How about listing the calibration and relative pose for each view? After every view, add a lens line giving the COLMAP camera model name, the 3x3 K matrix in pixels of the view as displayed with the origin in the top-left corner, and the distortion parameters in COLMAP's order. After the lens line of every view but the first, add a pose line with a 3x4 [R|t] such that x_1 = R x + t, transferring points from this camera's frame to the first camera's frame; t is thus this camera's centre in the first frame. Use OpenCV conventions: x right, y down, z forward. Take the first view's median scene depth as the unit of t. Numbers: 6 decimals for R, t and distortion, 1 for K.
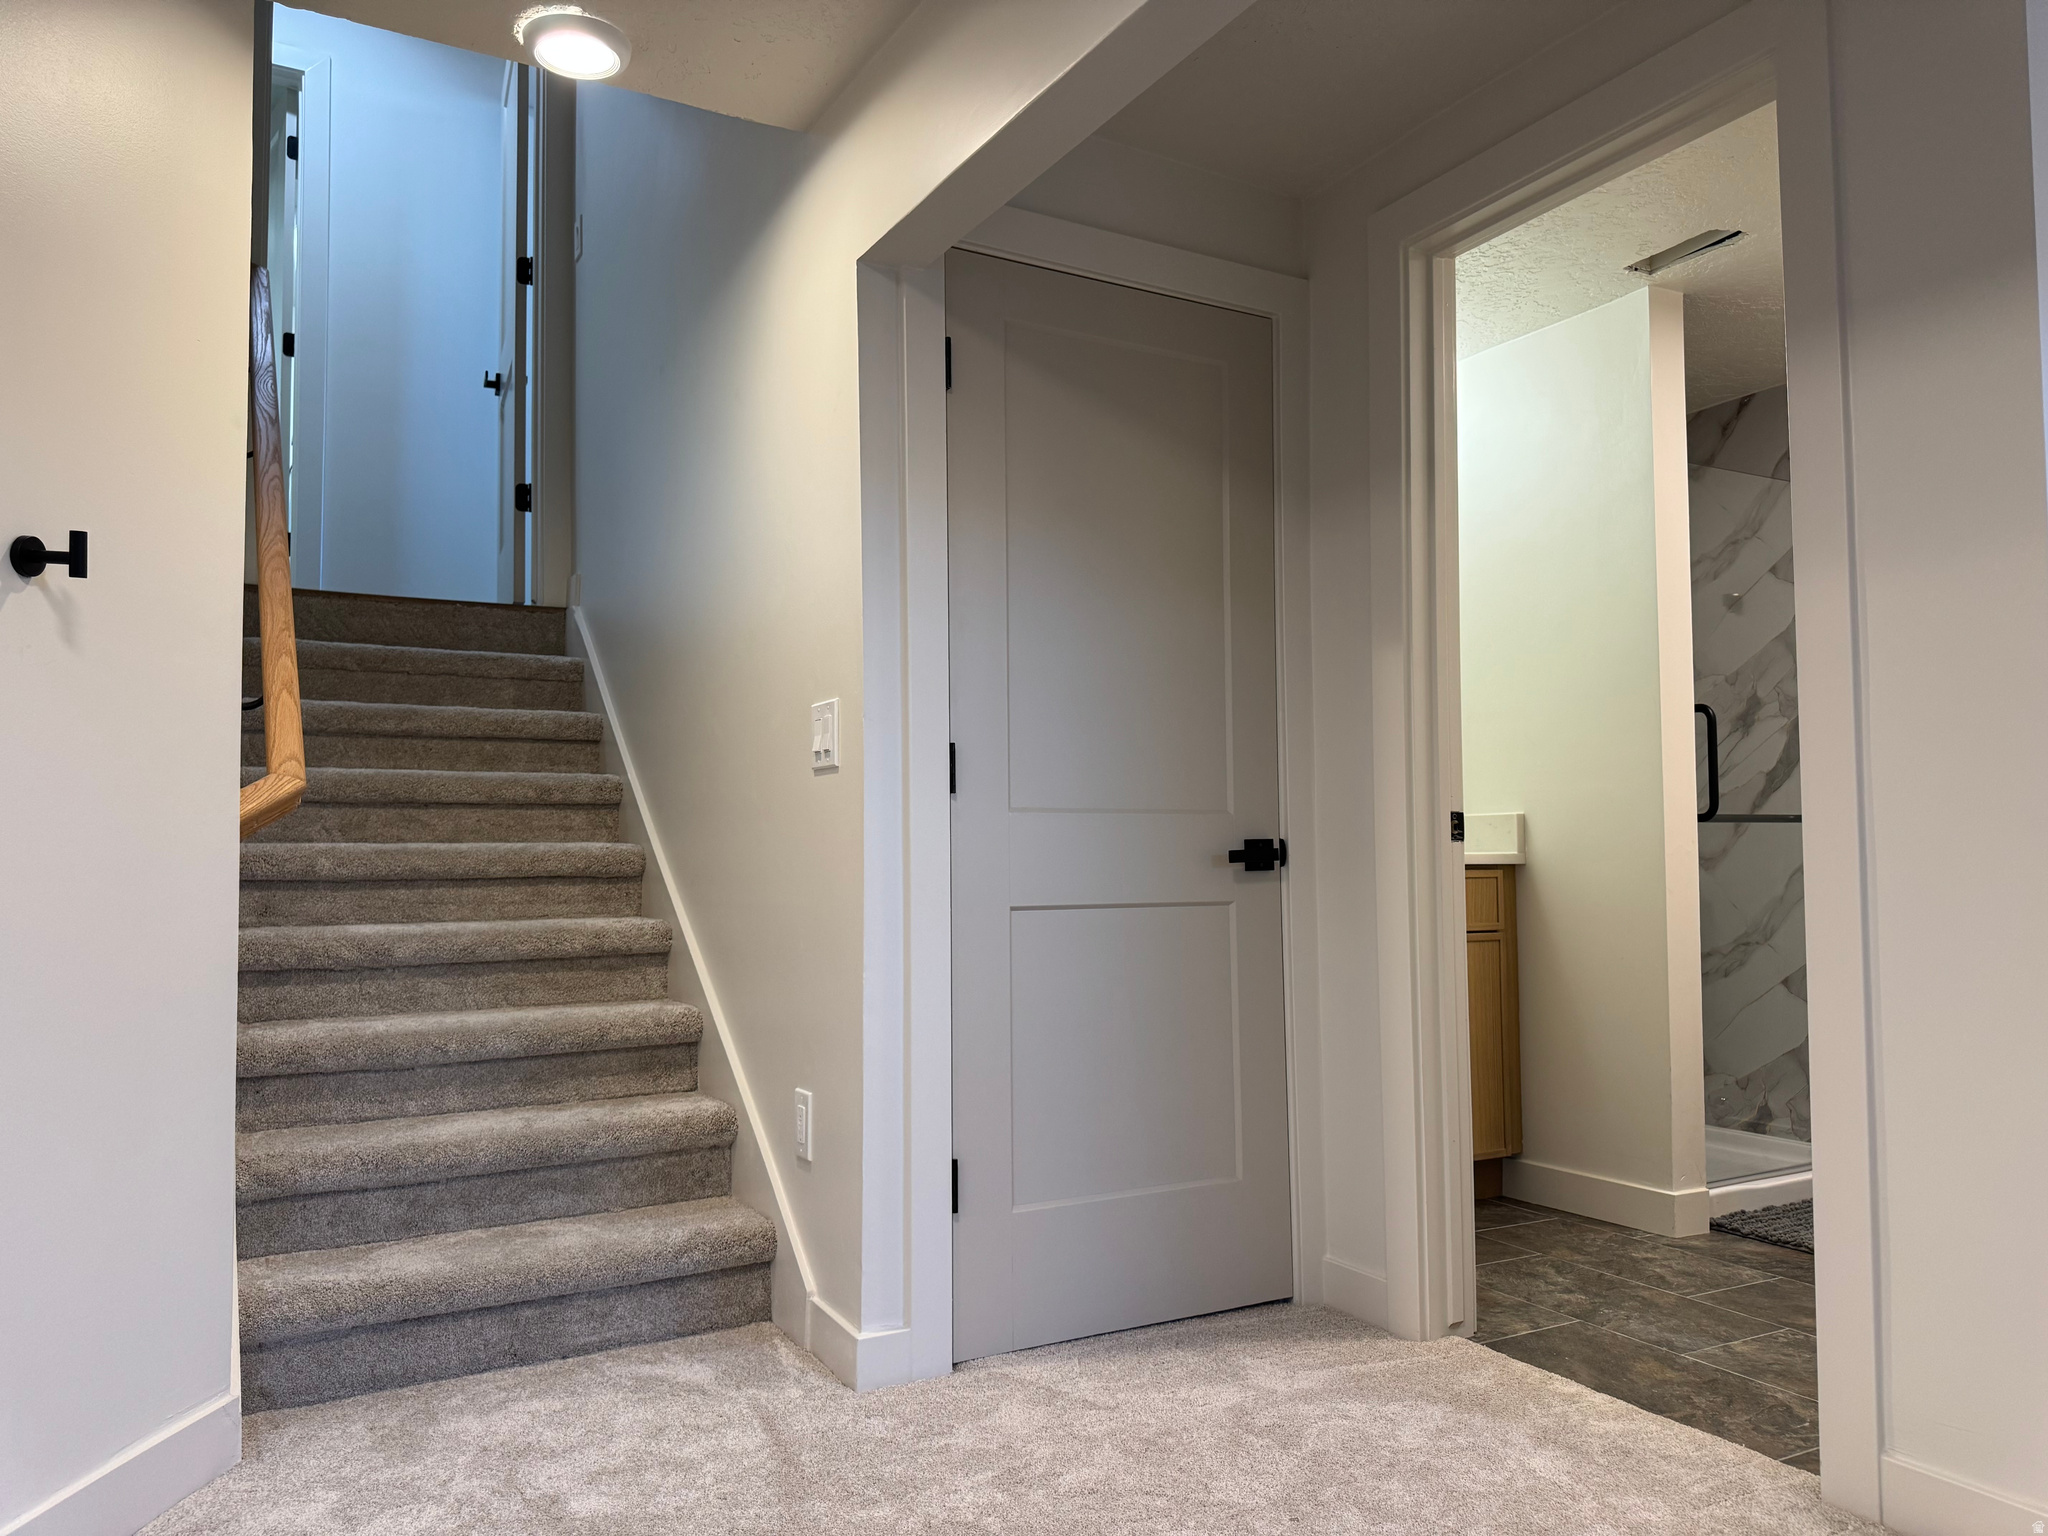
lens RADIAL K [[1472.4, 0, 1024.0], [0, 1472.4, 768.0], [0, 0, 1]] dist [0.154407, -0.300837]
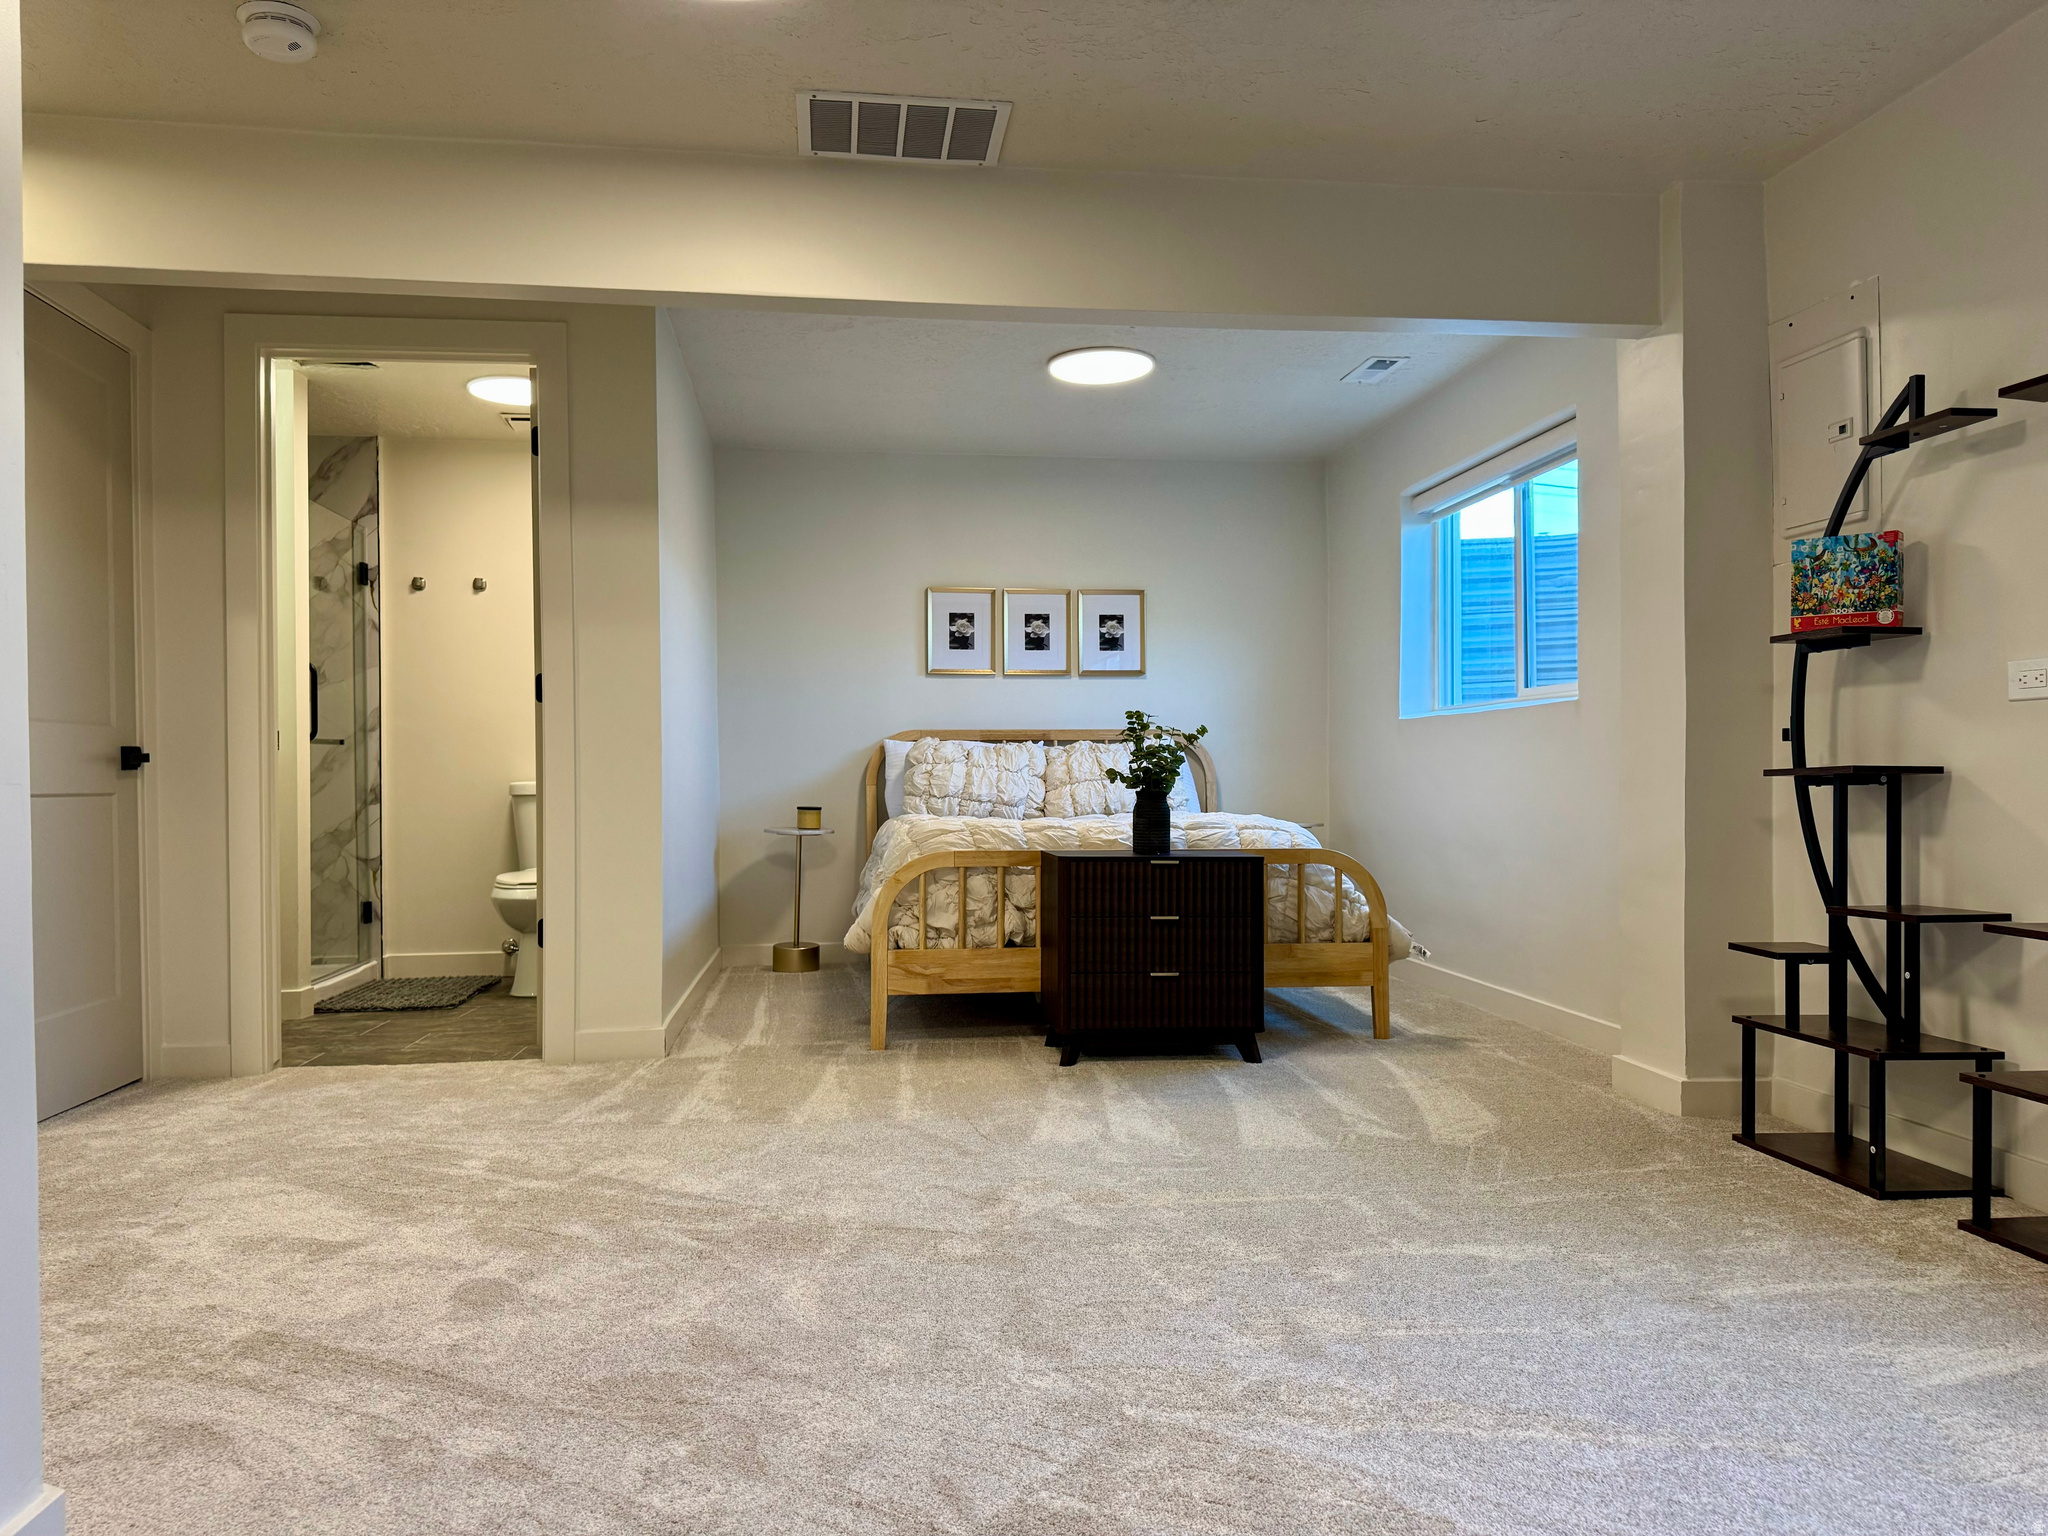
lens RADIAL K [[1468.9, 0, 1024.0], [0, 1468.9, 768.0], [0, 0, 1]] dist [0.003538, -0.006590]
pose [[0.383242, 0.005684, 0.923631, -0.580602], [-0.043198, 0.998997, 0.011777, 0.013133], [-0.922637, -0.044412, 0.383103, -0.194918]]
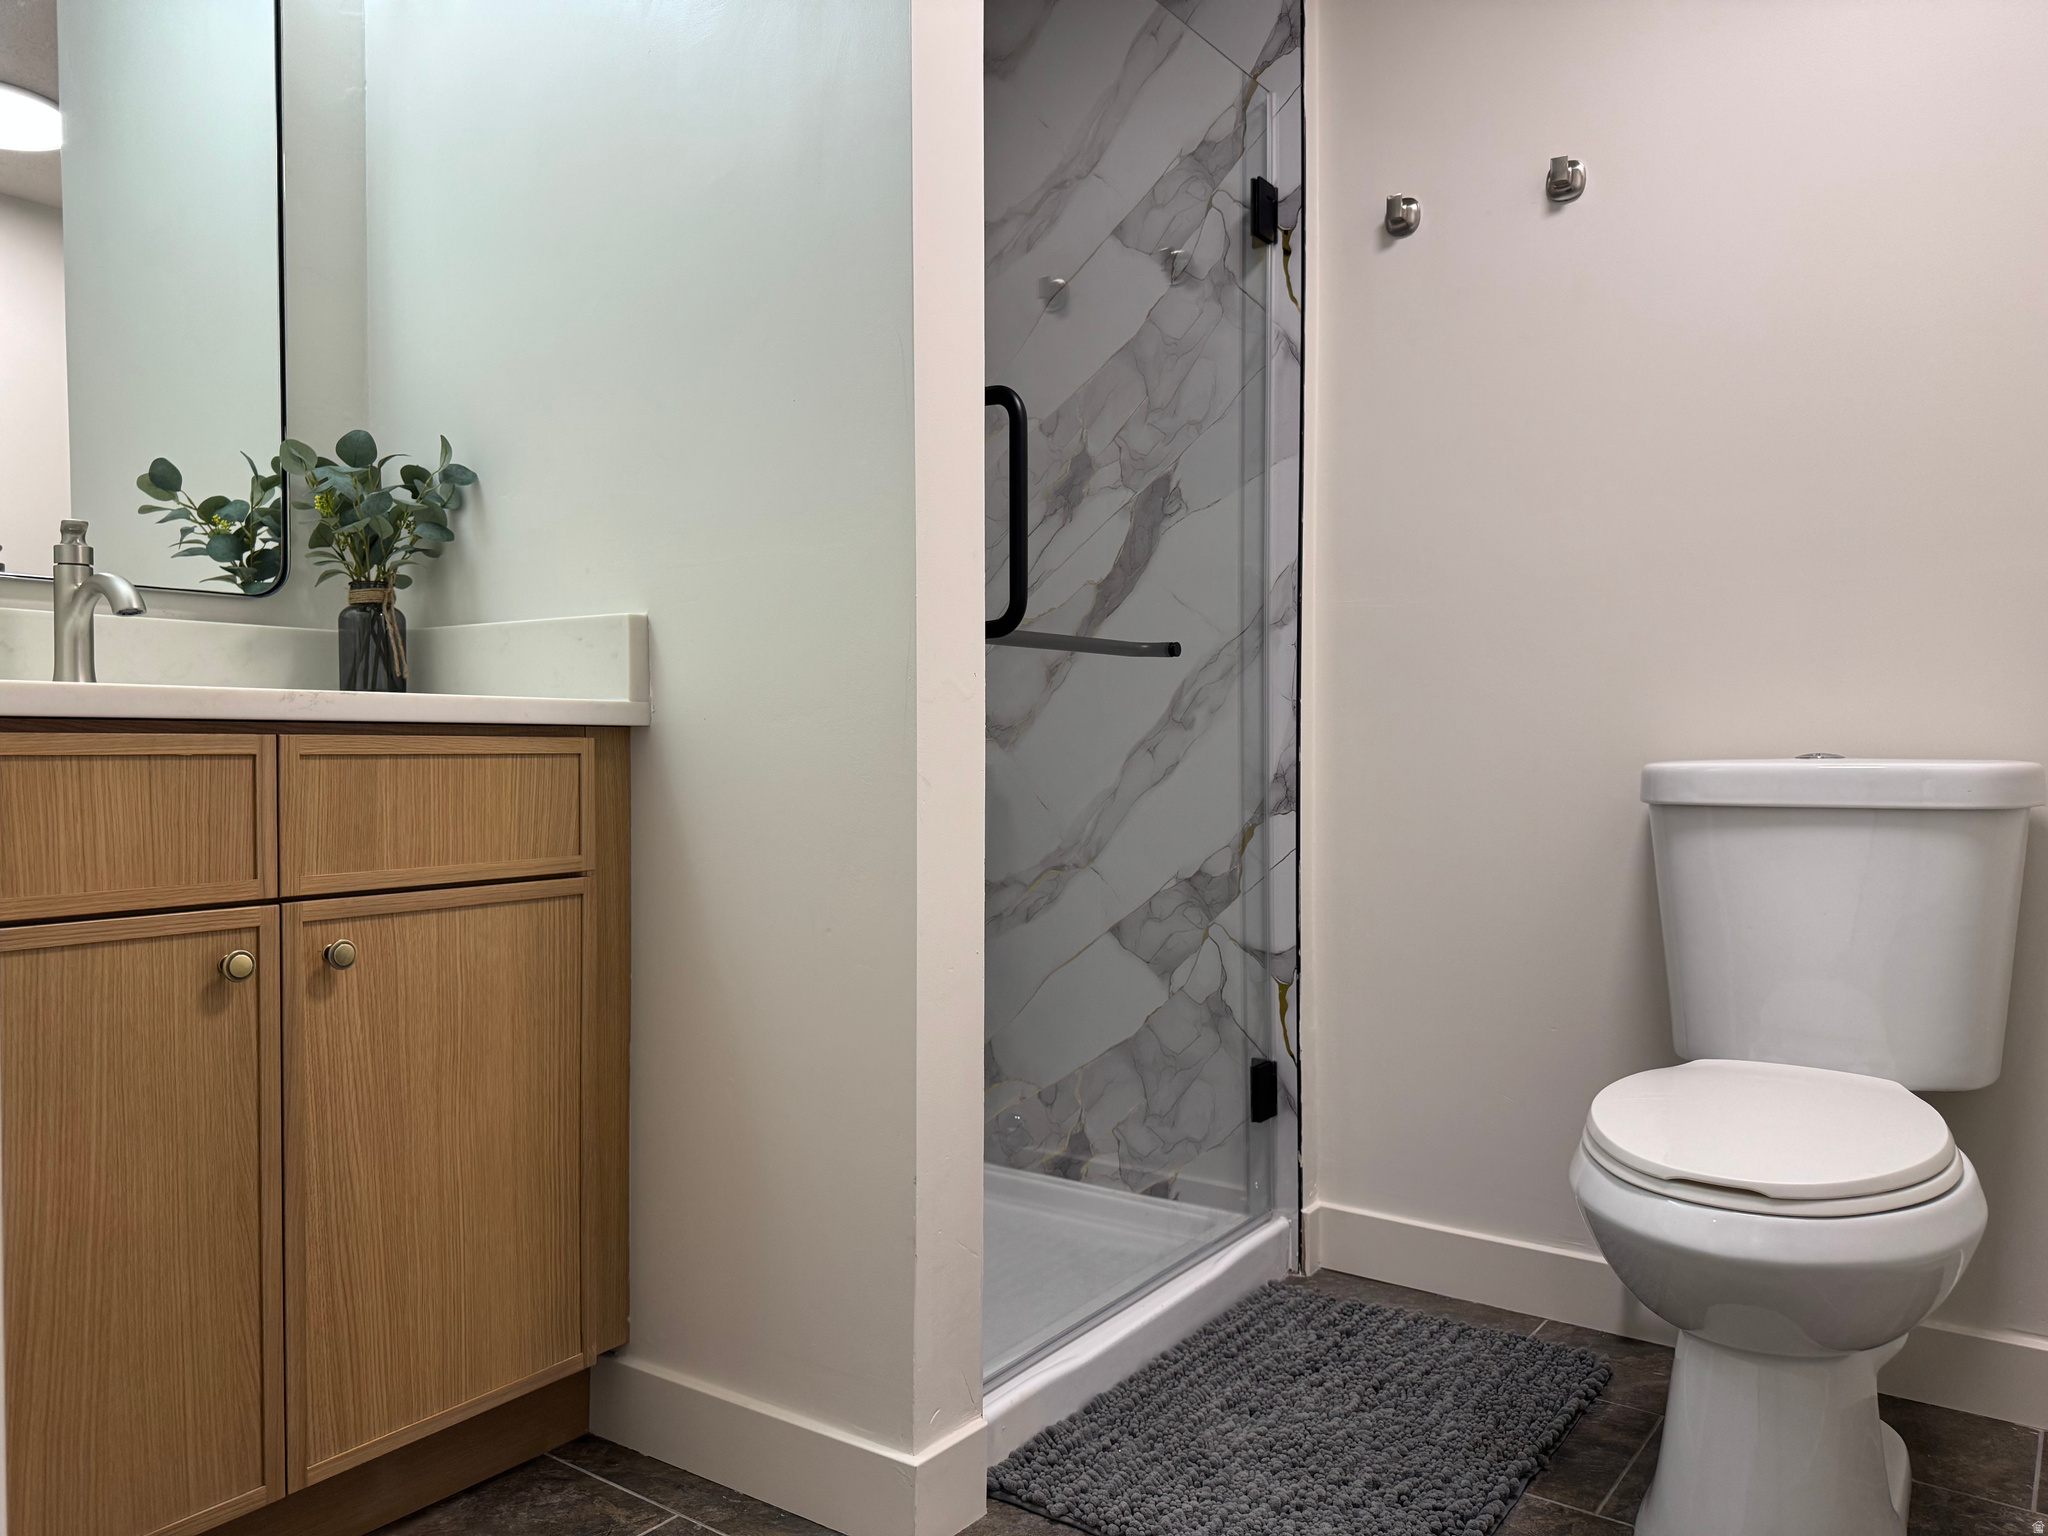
lens RADIAL K [[1472.4, 0, 1024.0], [0, 1472.4, 768.0], [0, 0, 1]] dist [0.154407, -0.300837]
pose [[0.906253, -0.003835, 0.422718, 0.247313], [-0.026294, 0.997511, 0.065421, 0.044139], [-0.421916, -0.070403, 0.903897, 0.536851]]
